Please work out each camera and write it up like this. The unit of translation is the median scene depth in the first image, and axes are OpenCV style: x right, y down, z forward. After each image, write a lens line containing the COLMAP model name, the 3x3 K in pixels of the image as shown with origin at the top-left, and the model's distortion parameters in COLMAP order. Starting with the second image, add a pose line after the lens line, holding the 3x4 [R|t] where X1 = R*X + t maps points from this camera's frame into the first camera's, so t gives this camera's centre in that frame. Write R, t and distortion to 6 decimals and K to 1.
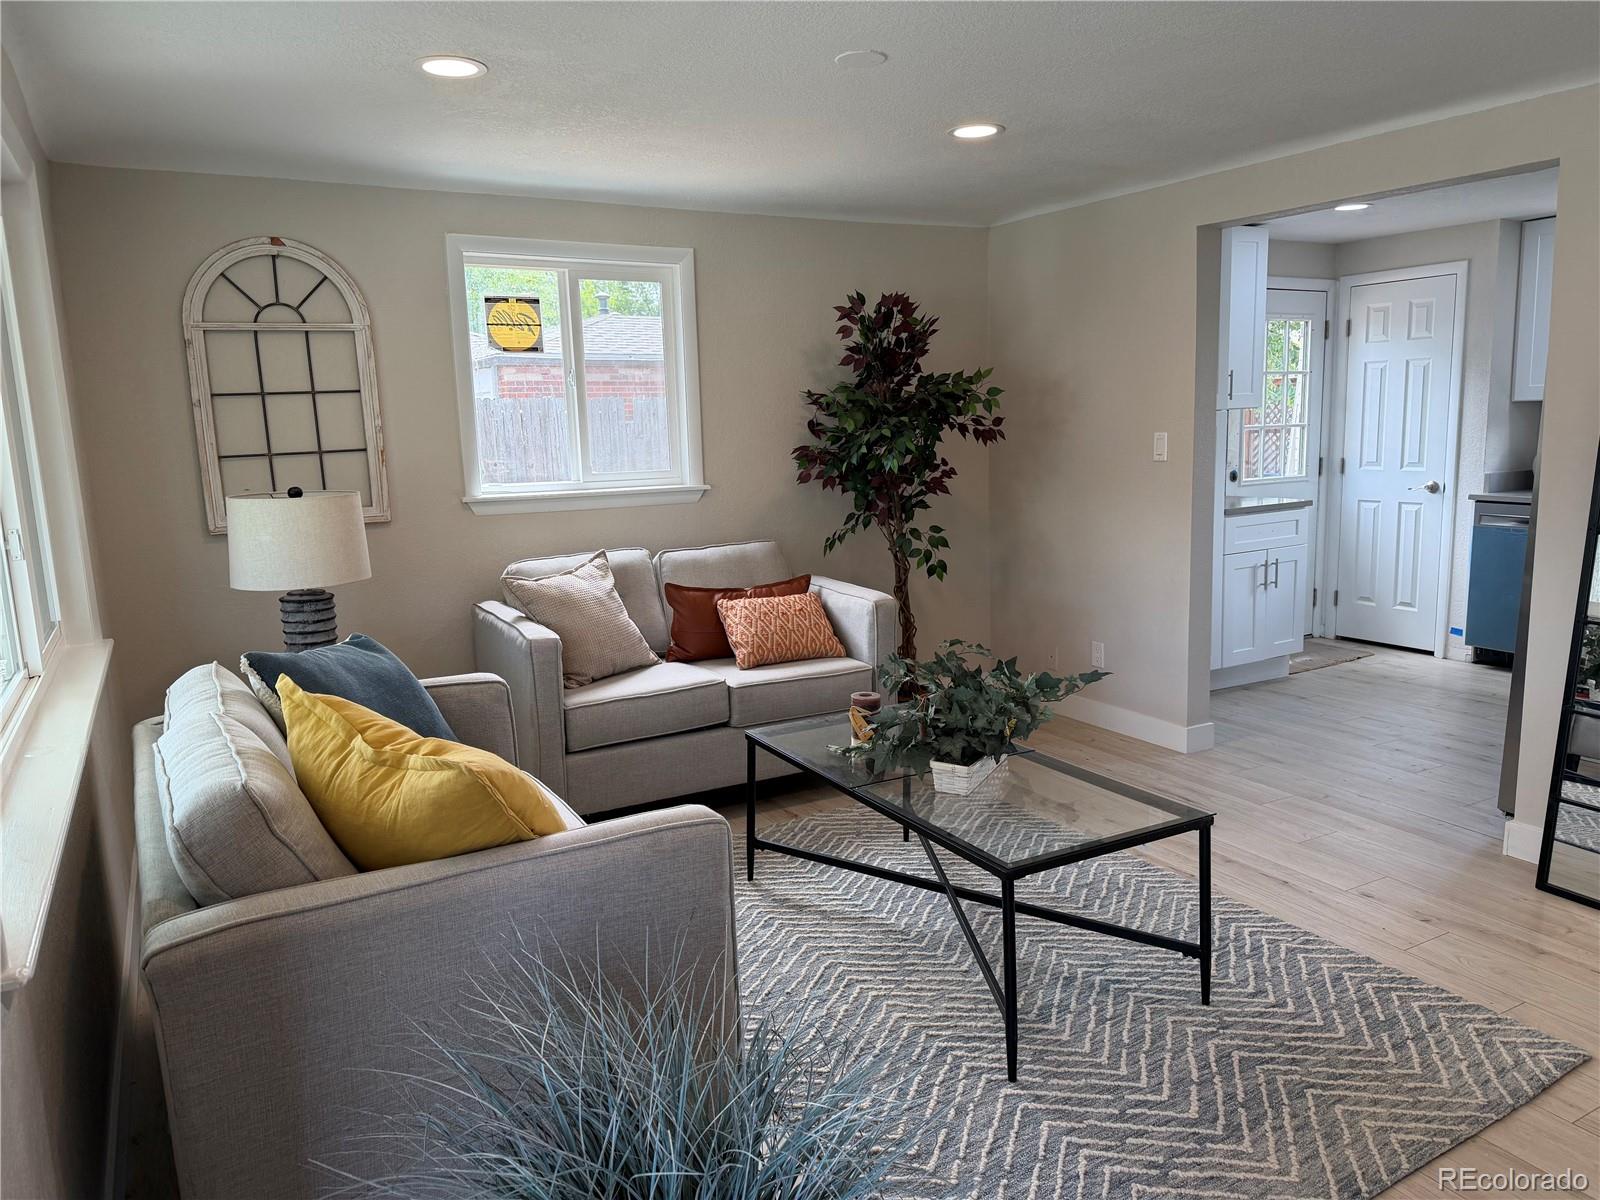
lens RADIAL K [[1126.8, 0, 822.5], [0, 1126.8, 604.5], [0, 0, 1]] dist [0.105025, -0.132660]
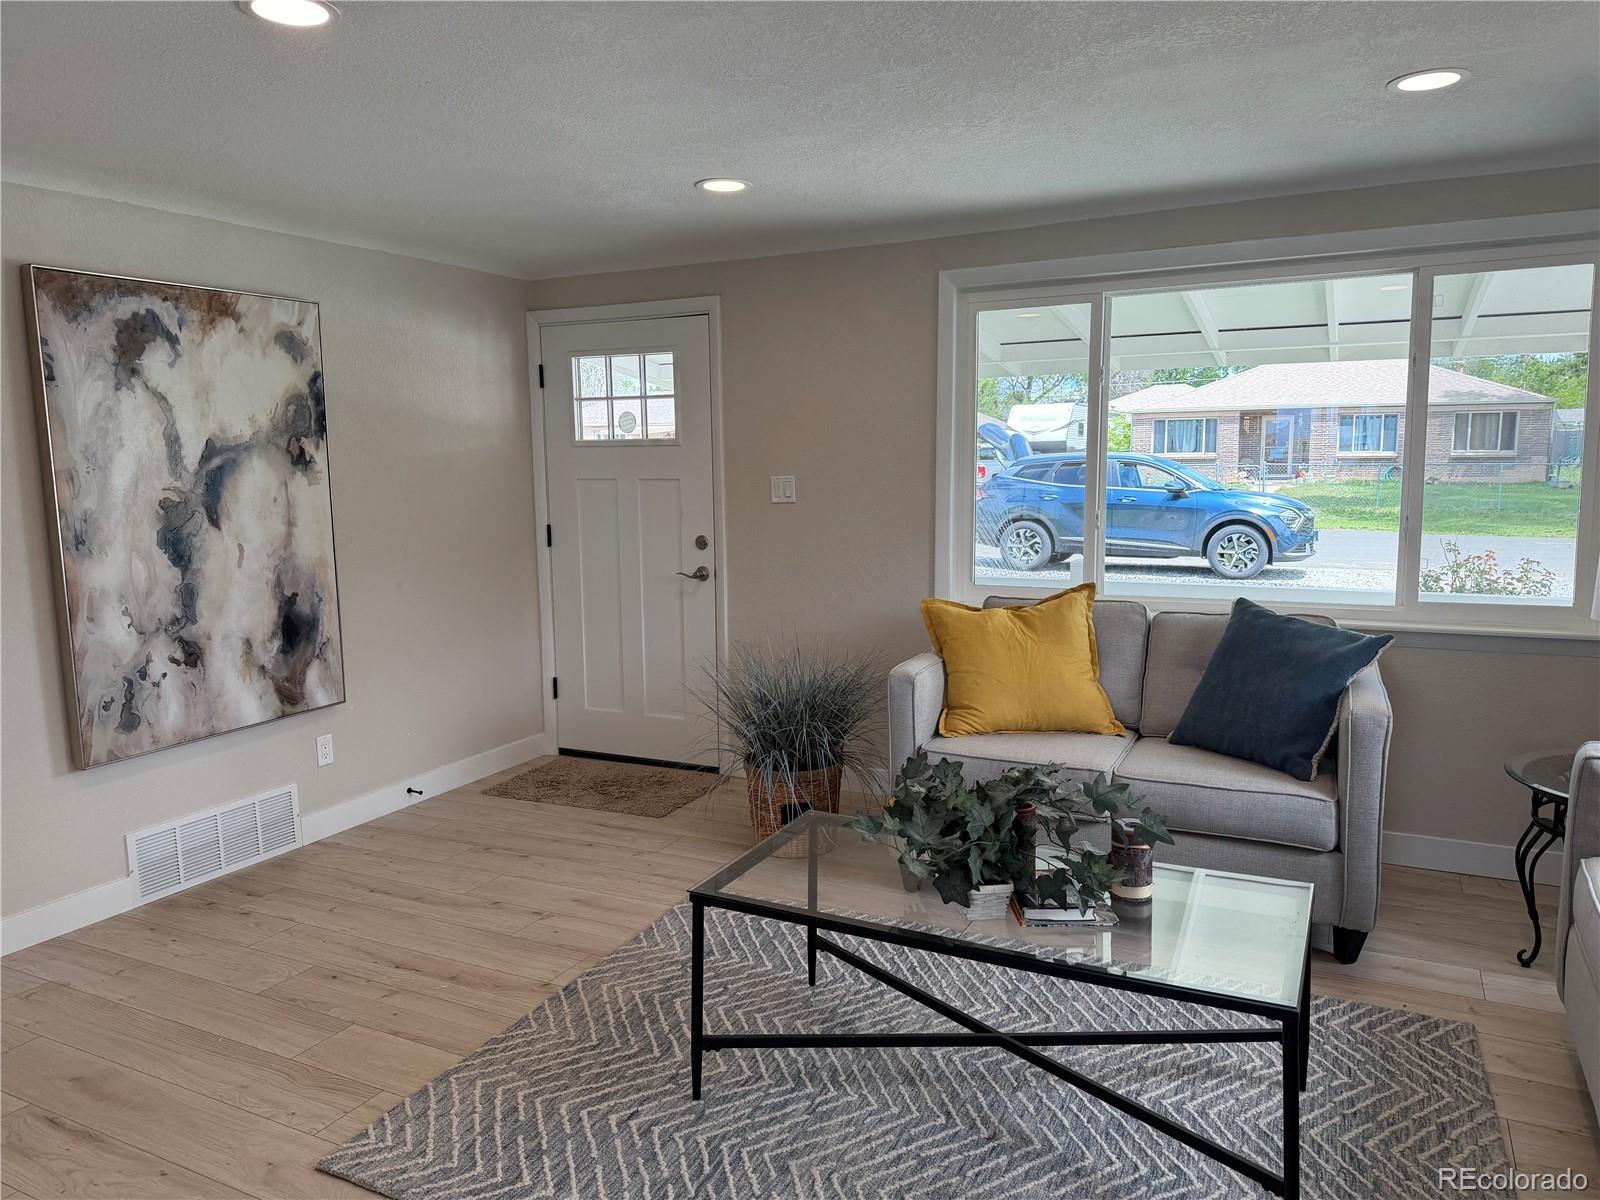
lens RADIAL K [[1140.4, 0, 800.0], [0, 1140.4, 600.0], [0, 0, 1]] dist [-0.004698, 0.004755]
pose [[-0.839345, 0.108617, -0.532637, 0.785041], [-0.049767, 0.960366, 0.274265, -0.330837], [0.541316, 0.256710, -0.800673, 1.851228]]
